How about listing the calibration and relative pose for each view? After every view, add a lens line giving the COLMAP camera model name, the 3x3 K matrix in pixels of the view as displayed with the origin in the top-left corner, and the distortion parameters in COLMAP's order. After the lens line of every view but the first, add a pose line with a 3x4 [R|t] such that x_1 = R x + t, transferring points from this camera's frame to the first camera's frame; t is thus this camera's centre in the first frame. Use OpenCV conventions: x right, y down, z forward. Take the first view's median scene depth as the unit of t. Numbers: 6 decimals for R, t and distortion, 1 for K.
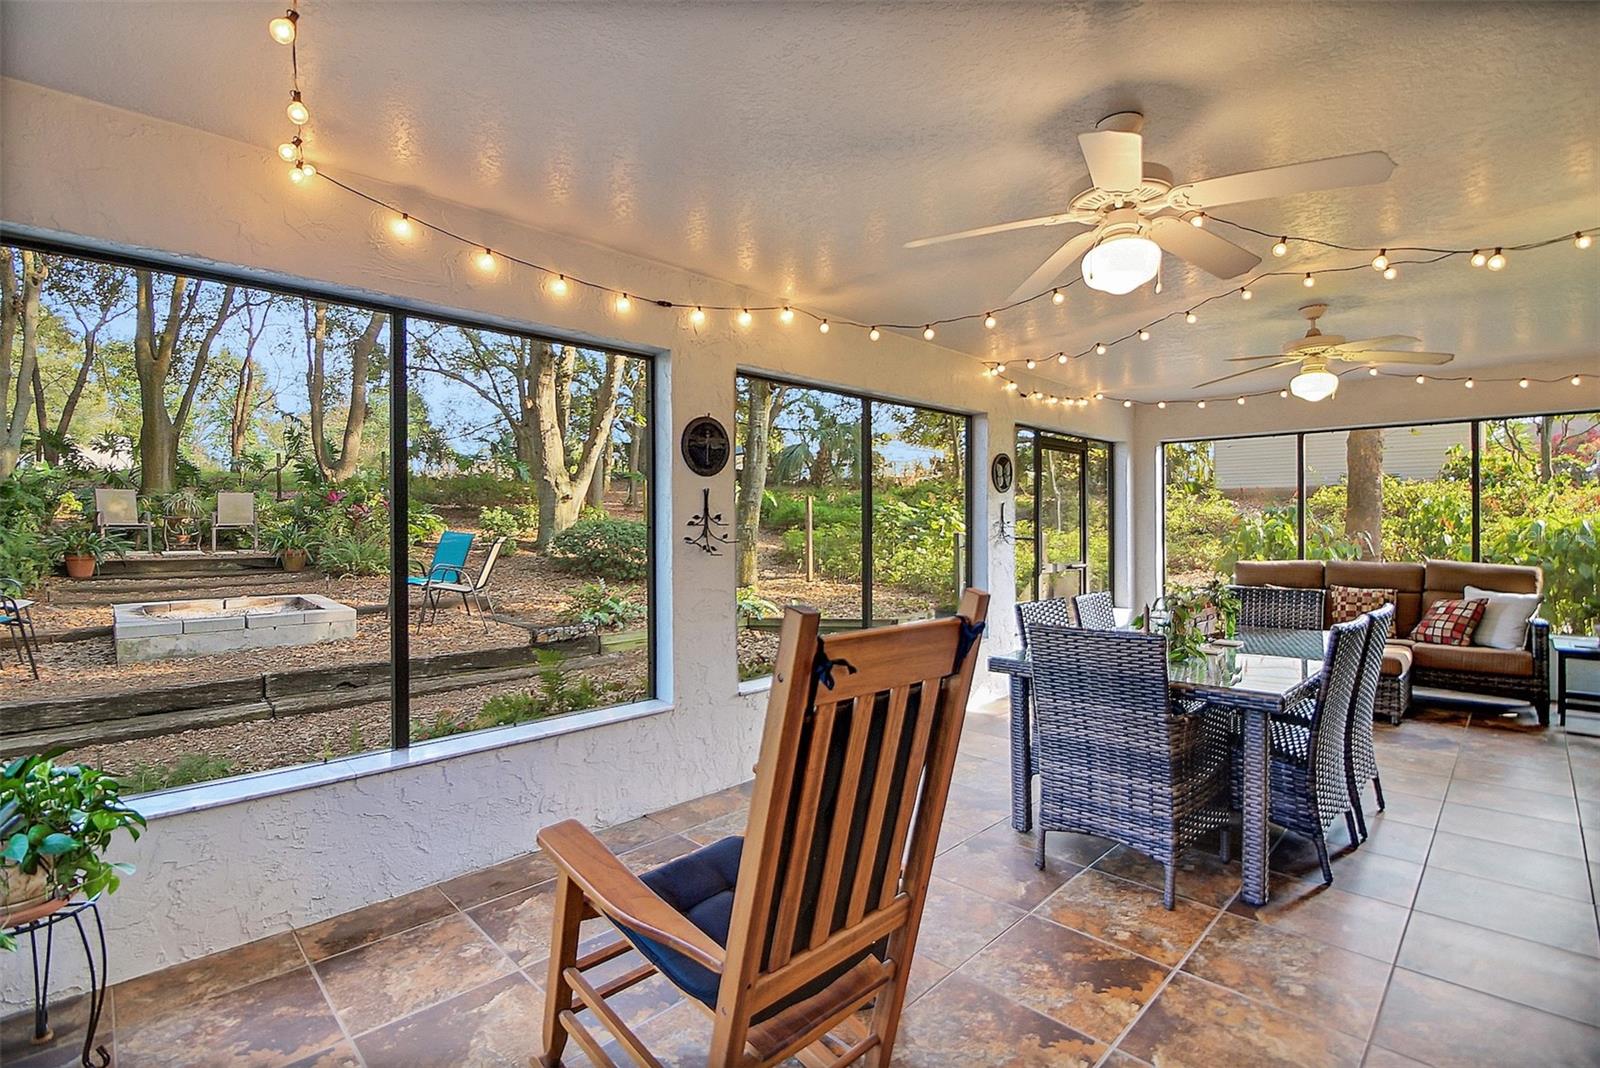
lens RADIAL K [[756.1, 0, 796.9], [0, 756.1, 537.0], [0, 0, 1]] dist [-0.021298, -0.000127]
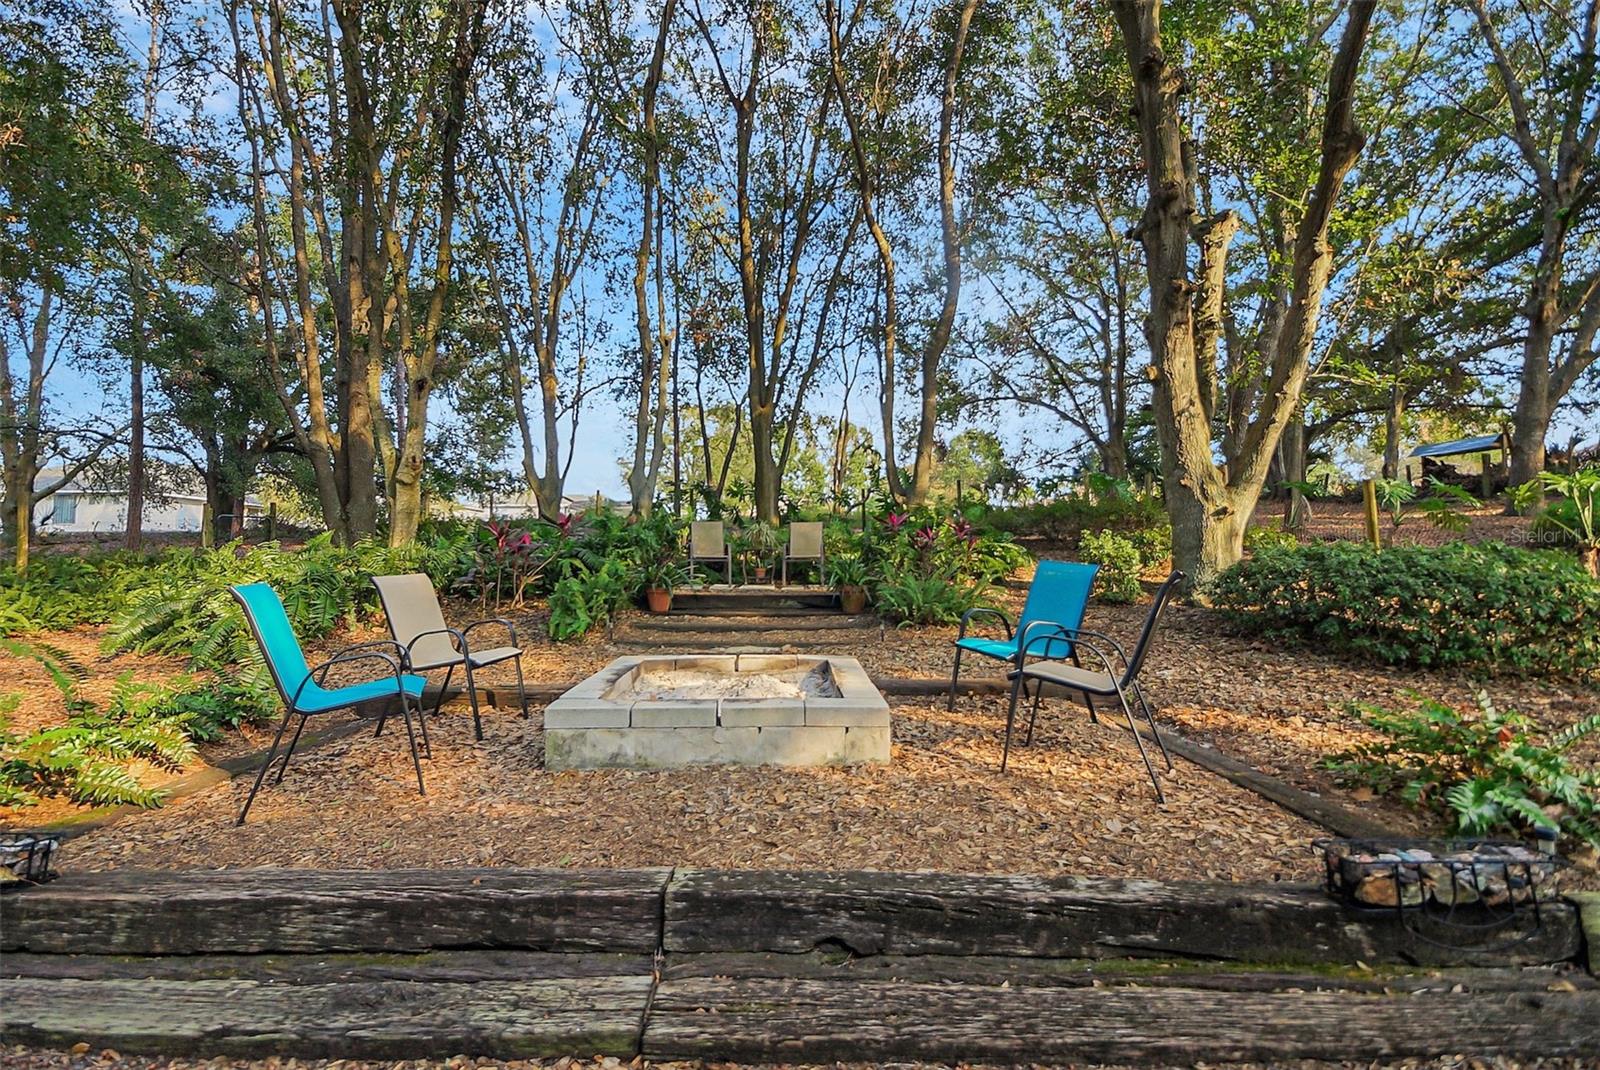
lens RADIAL K [[728.4, 0, 780.1], [0, 728.4, 500.1], [0, 0, 1]] dist [0.052120, -0.025644]
pose [[0.730430, -0.058835, -0.680449, -0.166873], [-0.011812, 0.995045, -0.098717, 0.002640], [0.682886, 0.080143, 0.726116, 0.328398]]
